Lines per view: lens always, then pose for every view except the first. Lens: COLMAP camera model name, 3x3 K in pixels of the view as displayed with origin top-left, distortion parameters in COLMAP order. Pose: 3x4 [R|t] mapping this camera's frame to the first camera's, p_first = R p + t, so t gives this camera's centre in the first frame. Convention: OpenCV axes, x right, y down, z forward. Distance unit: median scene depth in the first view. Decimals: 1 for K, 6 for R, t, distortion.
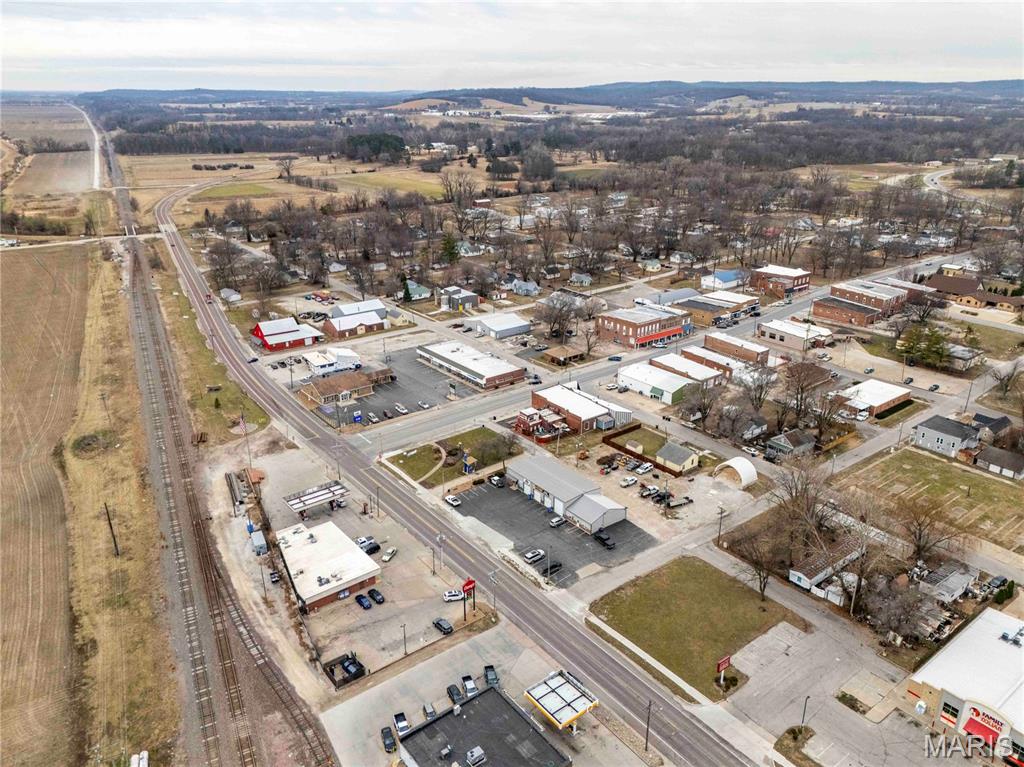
lens RADIAL K [[749.9, 0, 515.0], [0, 749.9, 381.6], [0, 0, 1]] dist [0.087601, -0.075679]
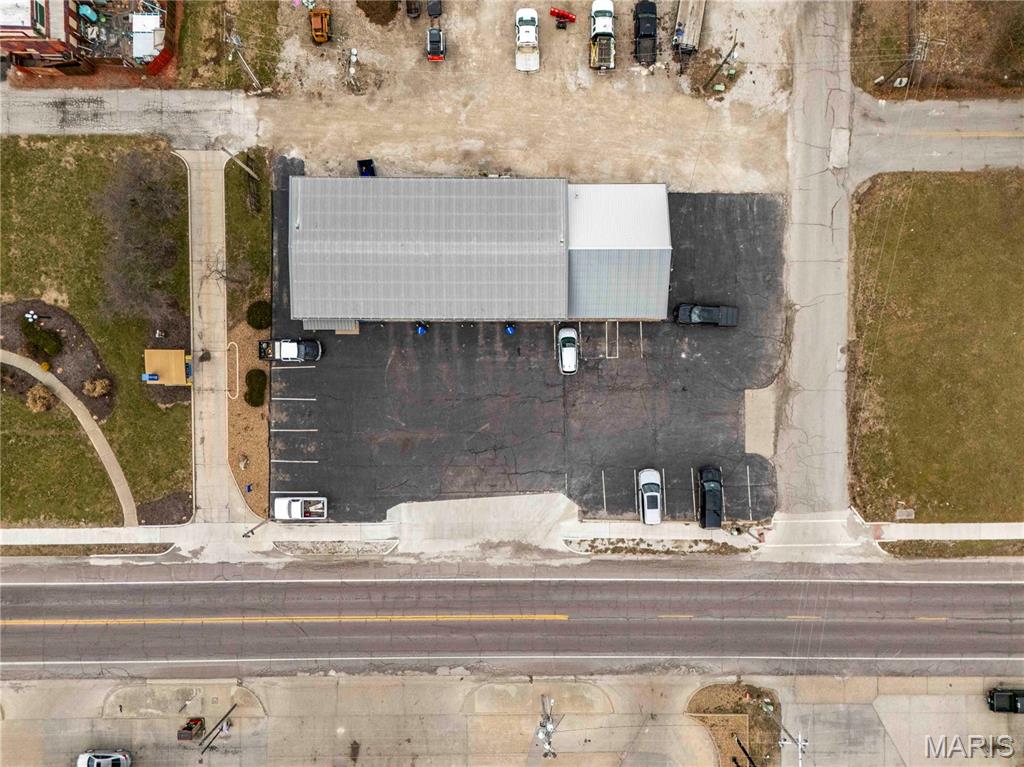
lens RADIAL K [[749.9, 0, 515.0], [0, 749.9, 381.6], [0, 0, 1]] dist [0.087601, -0.075679]
pose [[0.613155, -0.789937, 0.006369, 0.022351], [0.271273, 0.218123, 0.937461, -0.149061], [-0.741924, -0.573081, 0.348032, 0.755563]]
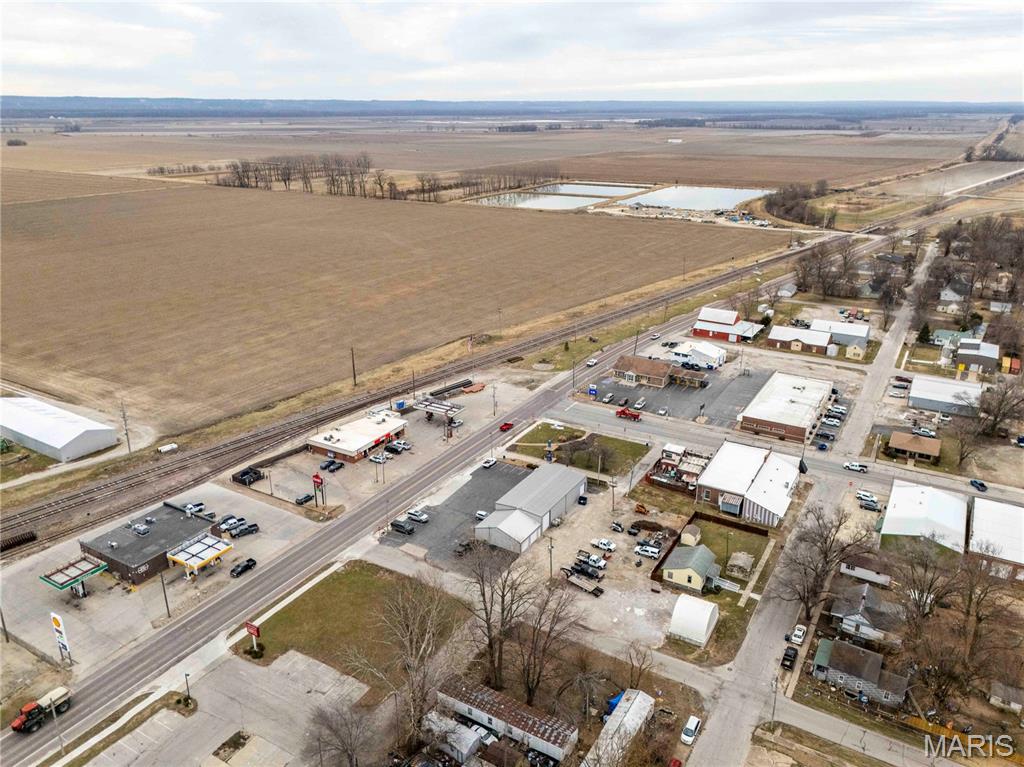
lens RADIAL K [[745.7, 0, 512.0], [0, 745.7, 383.5], [0, 0, 1]] dist [0.162237, -0.249041]
pose [[0.360385, 0.324856, -0.874409, 0.726897], [-0.336257, 0.919617, 0.203064, -0.149297], [0.870088, 0.220845, 0.440651, 0.493651]]
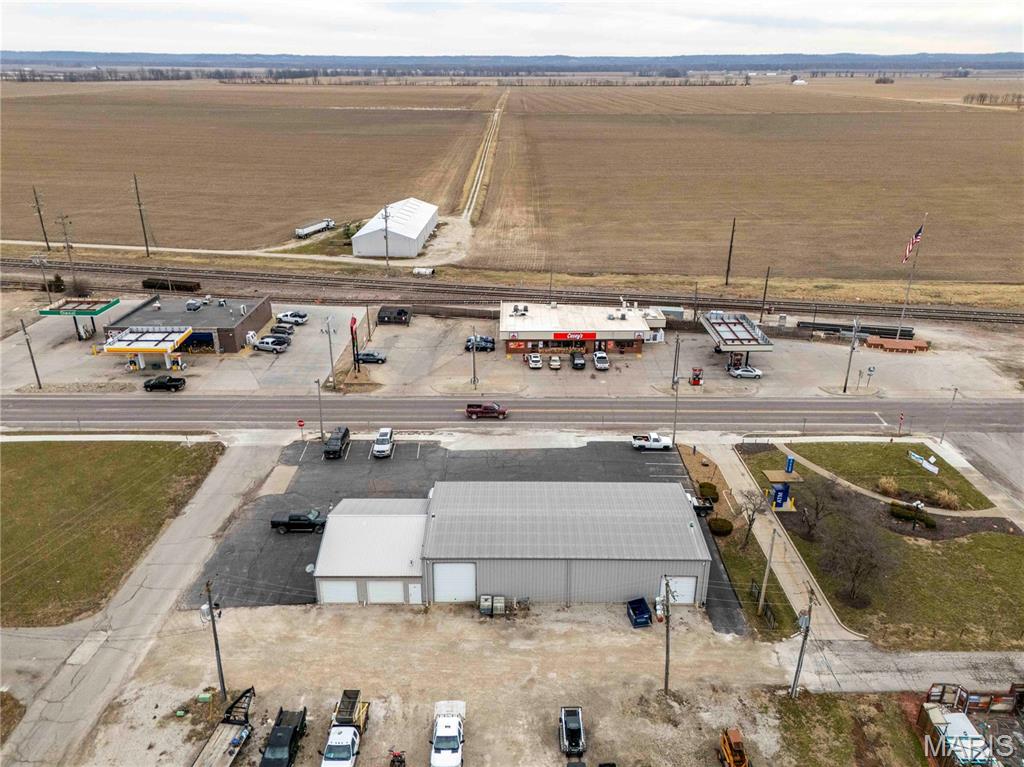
lens RADIAL K [[749.9, 0, 515.0], [0, 749.9, 381.6], [0, 0, 1]] dist [0.087601, -0.075679]
pose [[-0.617116, 0.303941, -0.725801, 0.270320], [-0.285864, 0.772768, 0.566666, -0.101571], [0.733110, 0.557179, -0.390002, 0.995911]]
